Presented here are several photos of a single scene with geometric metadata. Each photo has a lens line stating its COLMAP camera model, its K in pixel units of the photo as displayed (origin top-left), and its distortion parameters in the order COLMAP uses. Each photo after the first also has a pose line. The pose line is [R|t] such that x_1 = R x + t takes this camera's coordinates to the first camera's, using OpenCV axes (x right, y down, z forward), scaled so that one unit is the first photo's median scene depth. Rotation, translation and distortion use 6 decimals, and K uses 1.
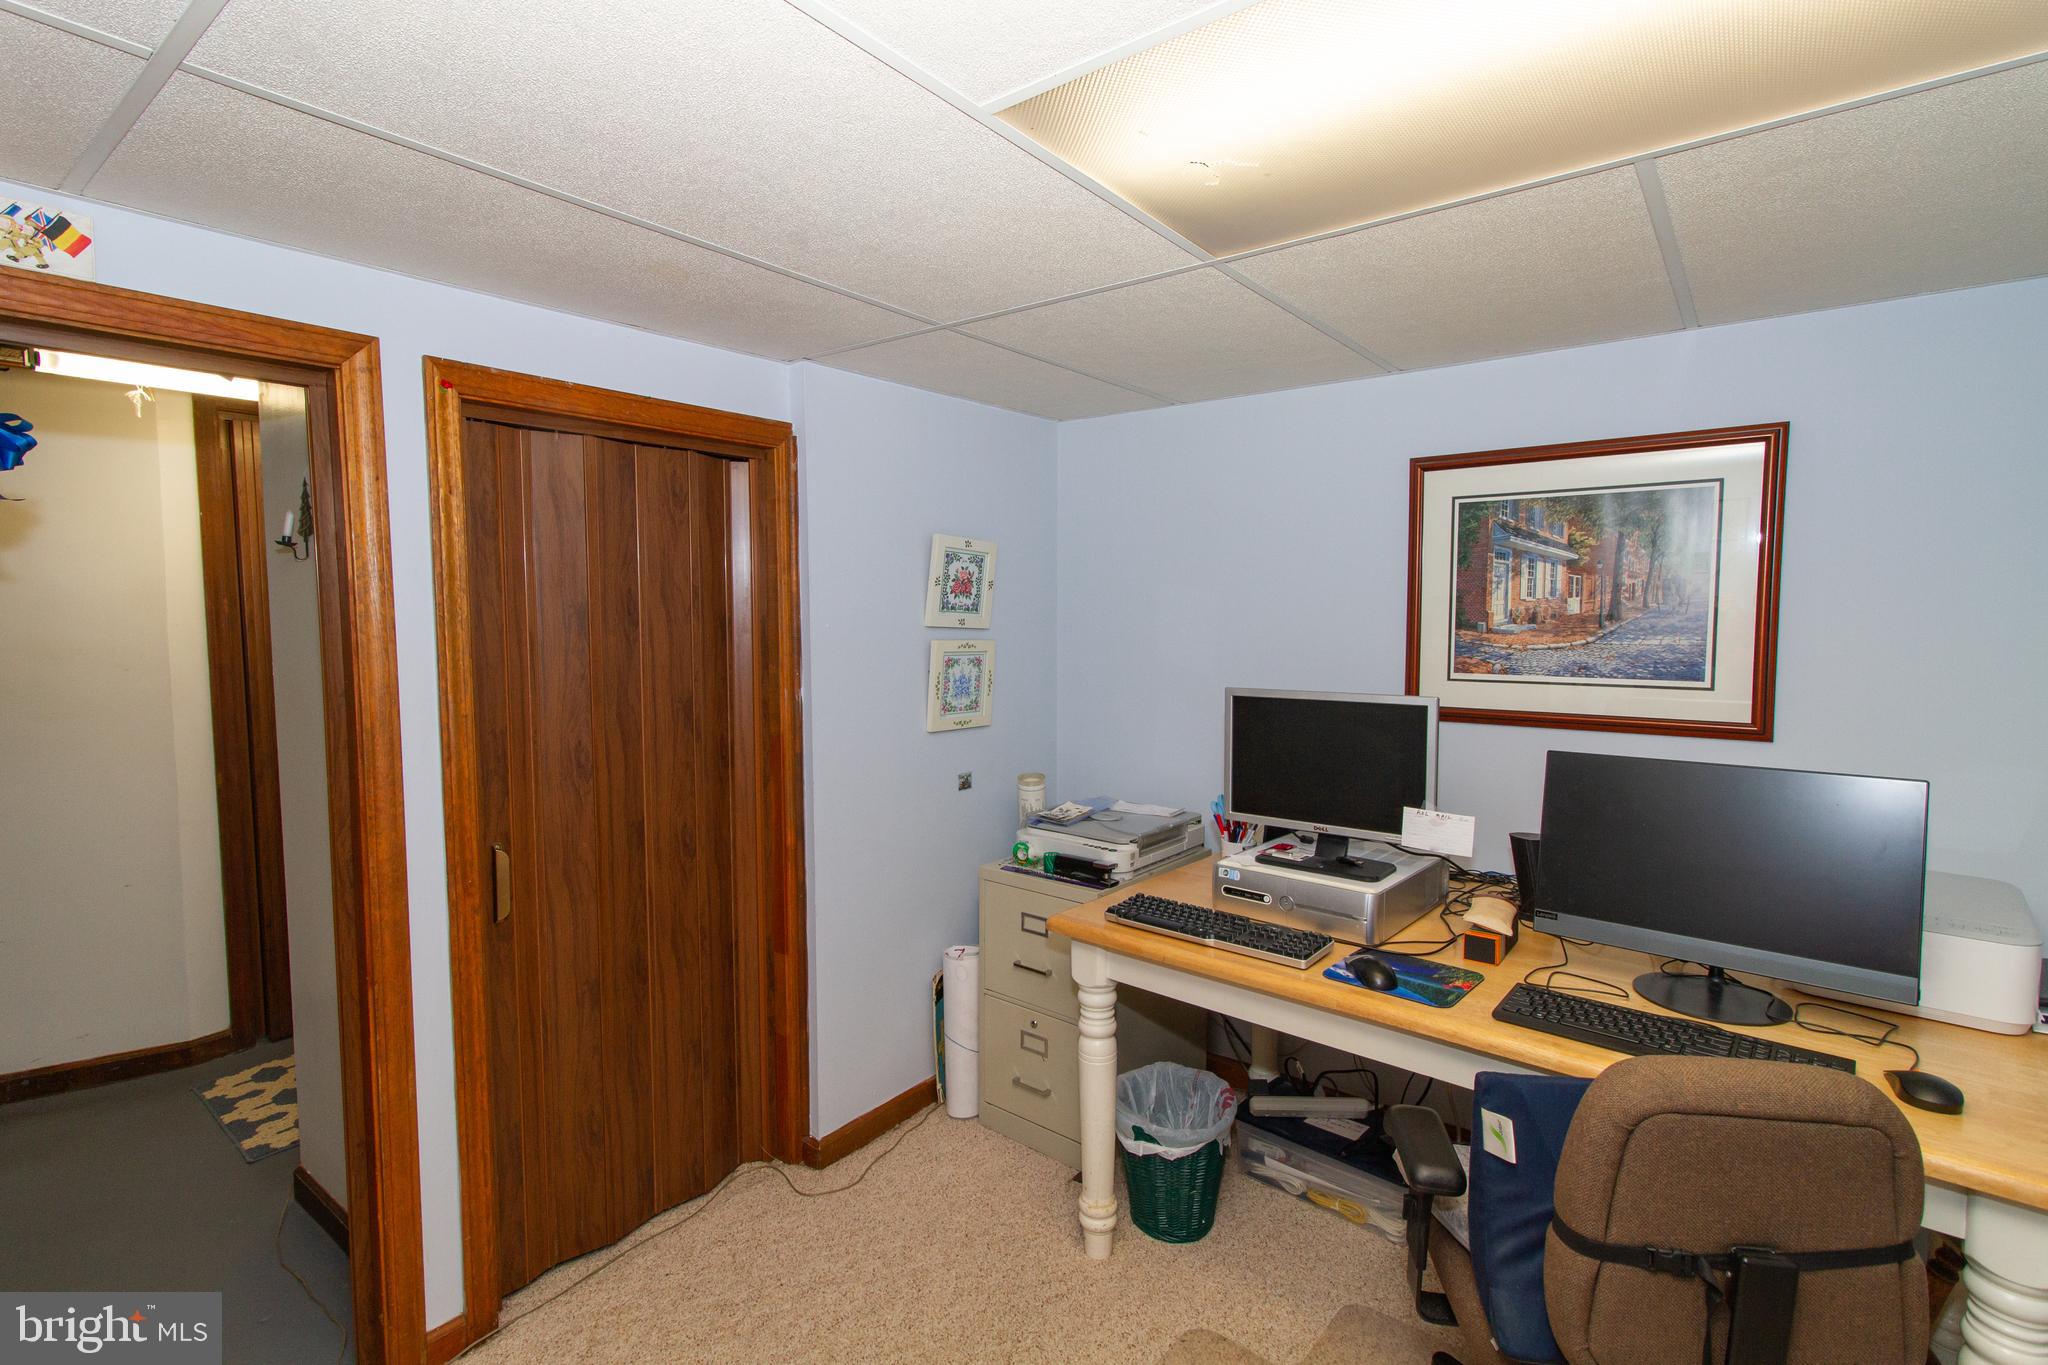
lens RADIAL K [[947.8, 0, 1011.4], [0, 947.8, 675.5], [0, 0, 1]] dist [0.000556, 0.001885]
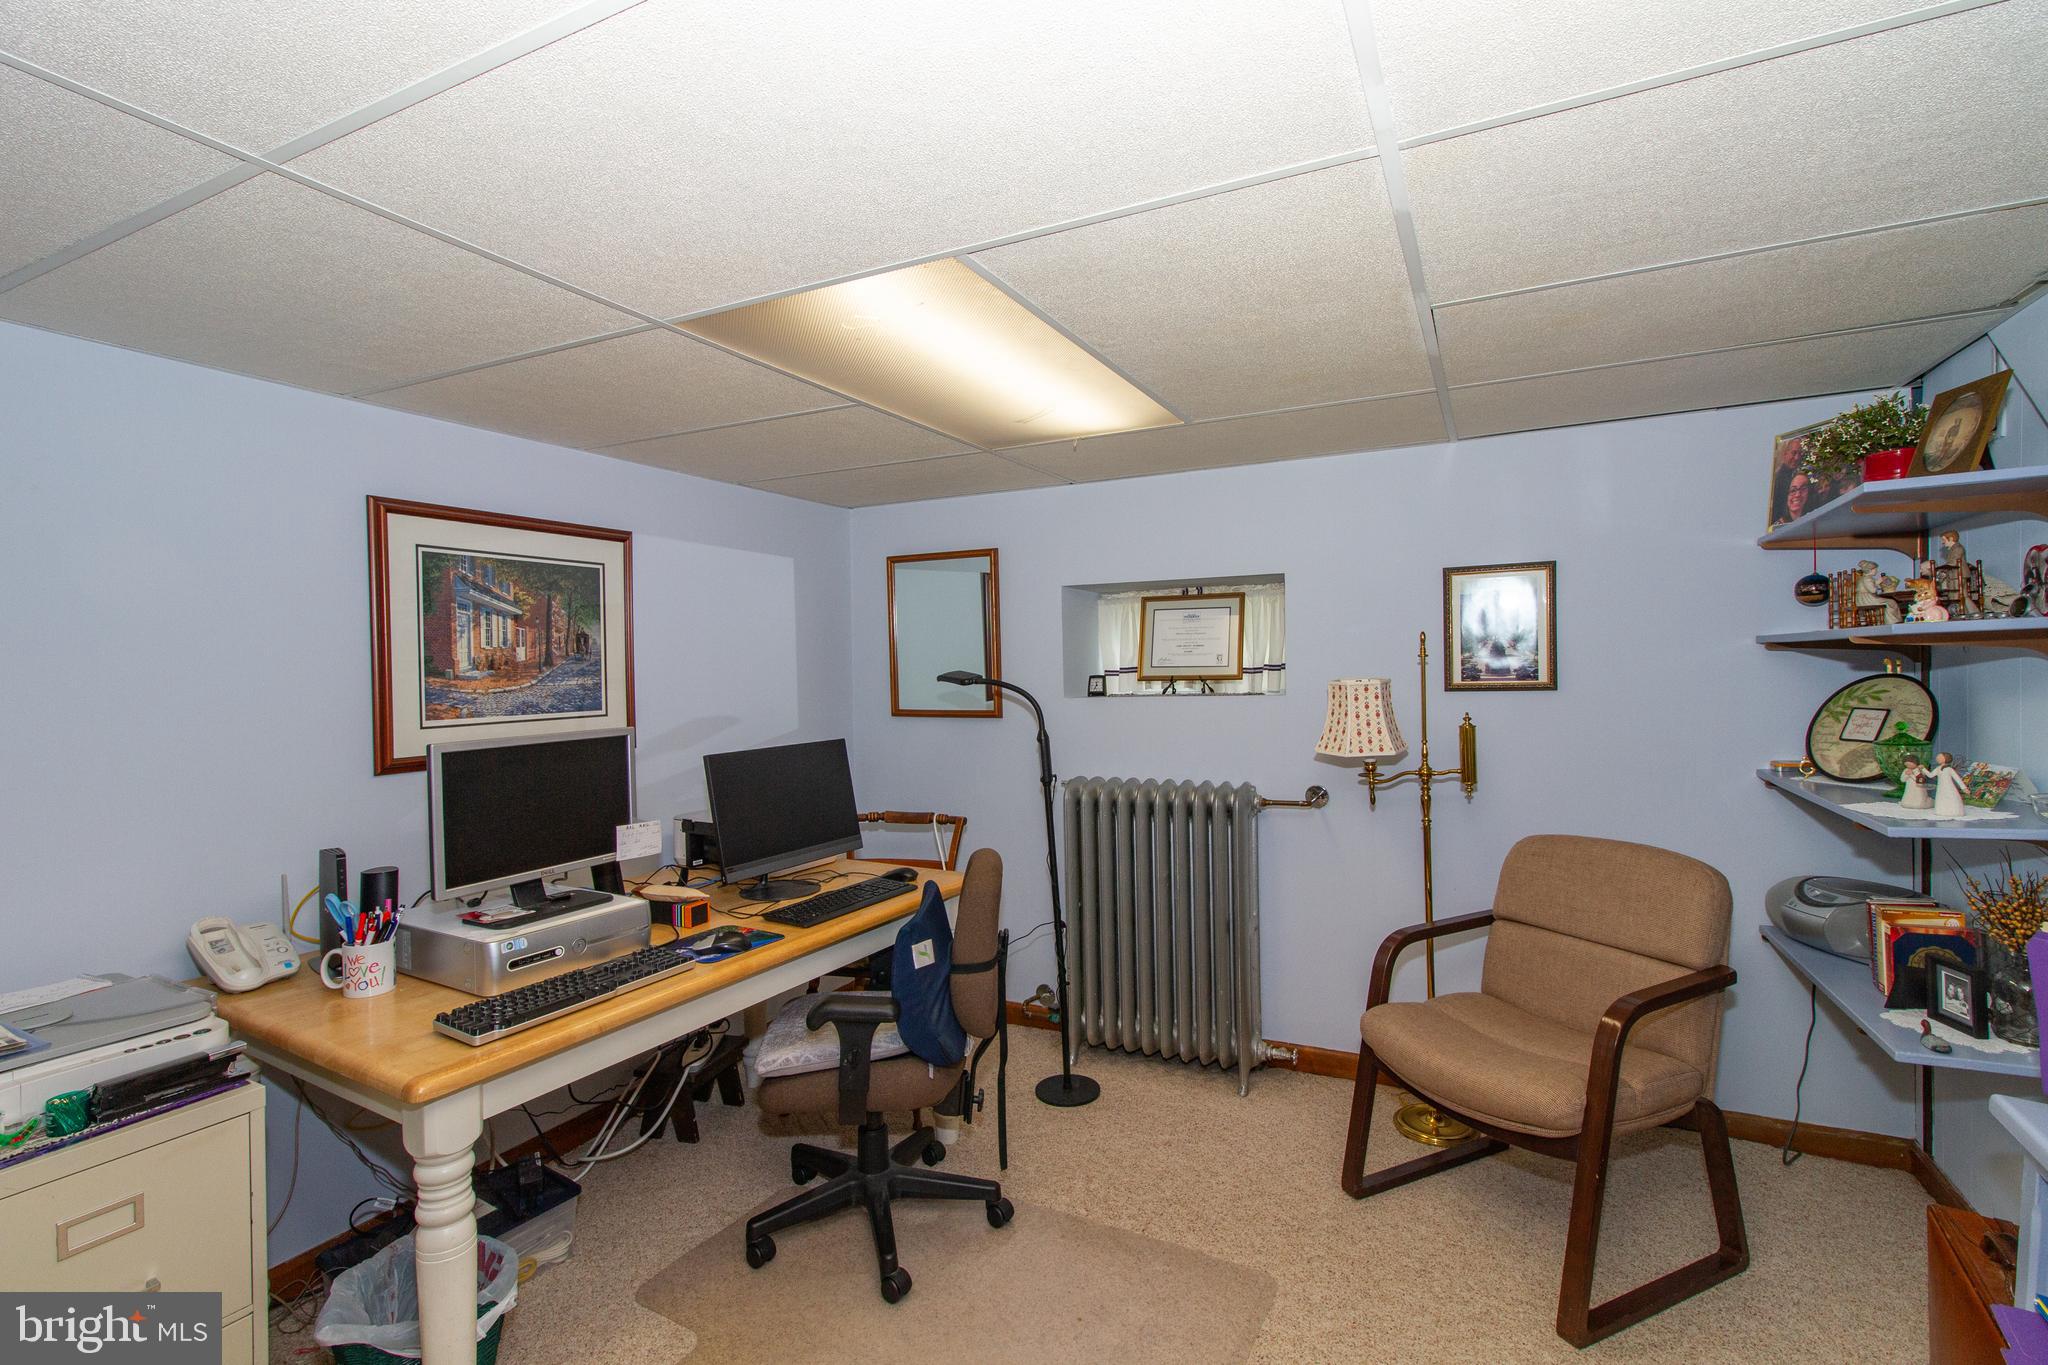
lens RADIAL K [[947.8, 0, 1015.8], [0, 947.8, 676.3], [0, 0, 1]] dist [0.000556, 0.001885]
pose [[-0.183887, -0.009939, 0.982897, -0.659615], [0.079815, 0.996496, 0.025008, -0.026155], [-0.979702, 0.083049, -0.182449, 0.605849]]
